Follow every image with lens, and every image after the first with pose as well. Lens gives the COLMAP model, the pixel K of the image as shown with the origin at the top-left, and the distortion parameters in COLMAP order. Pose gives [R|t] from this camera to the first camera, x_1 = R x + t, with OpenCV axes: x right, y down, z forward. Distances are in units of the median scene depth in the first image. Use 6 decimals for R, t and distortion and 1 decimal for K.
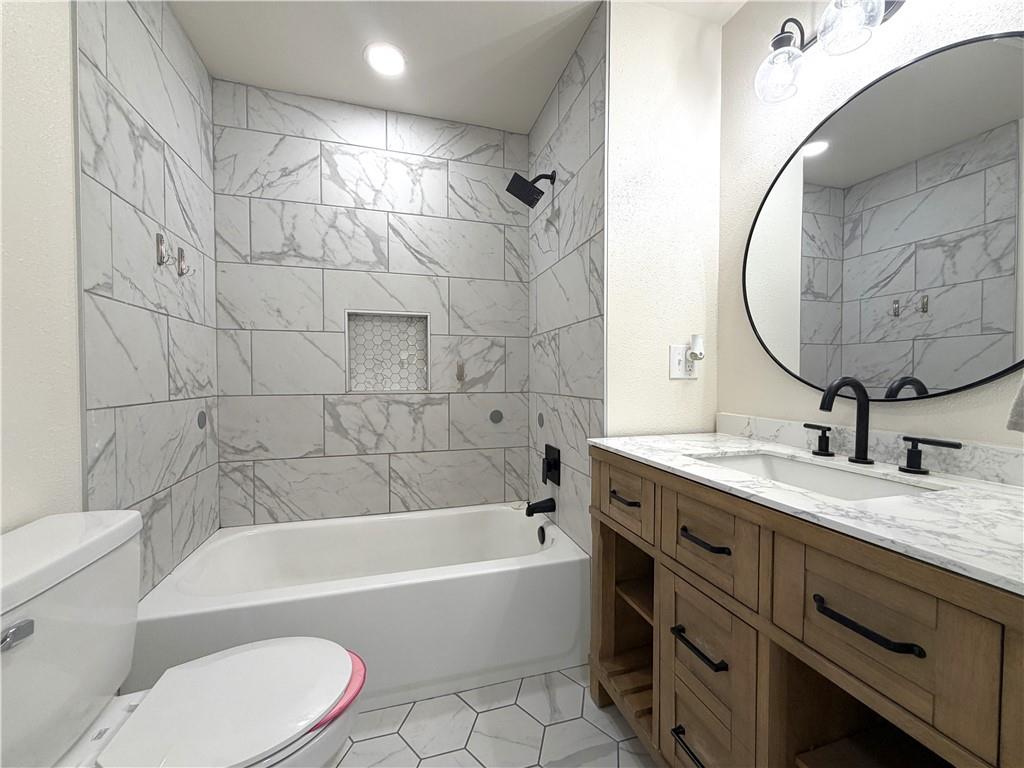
lens RADIAL K [[408.8, 0, 509.4], [0, 408.8, 384.1], [0, 0, 1]] dist [-0.002519, -0.000488]
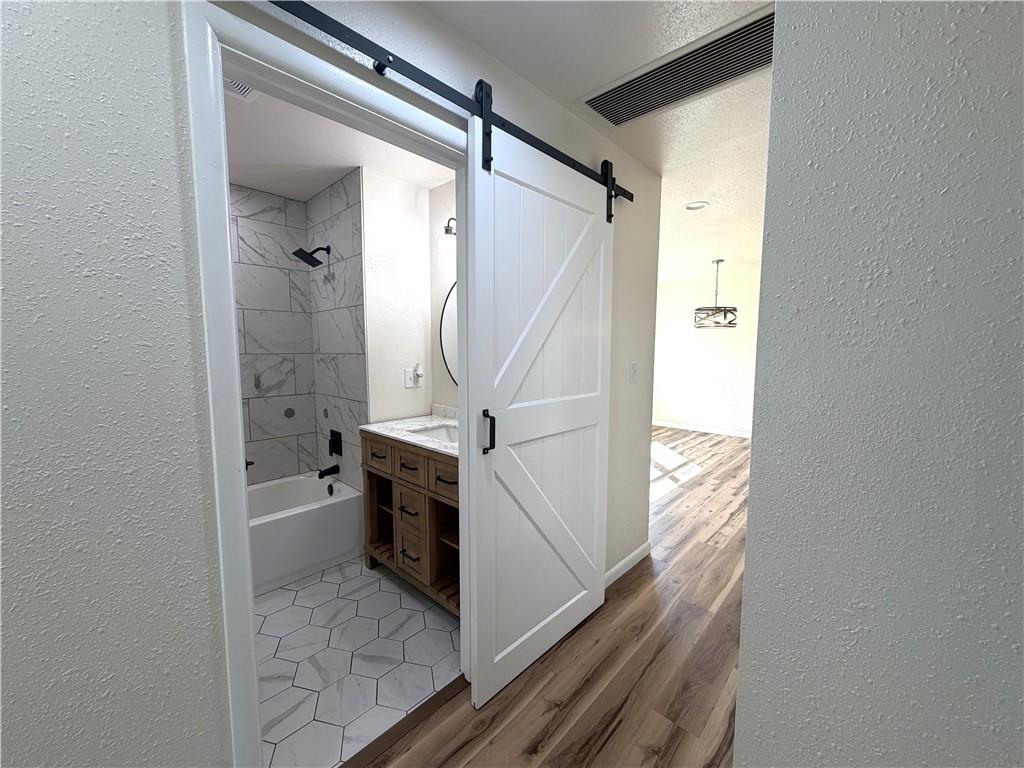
lens RADIAL K [[408.8, 0, 509.8], [0, 408.8, 385.1], [0, 0, 1]] dist [-0.002519, -0.000488]
pose [[0.863310, -0.047479, 0.502436, -0.110834], [0.010738, 0.997068, 0.075769, -0.153929], [-0.504560, -0.060017, 0.861288, -0.760897]]
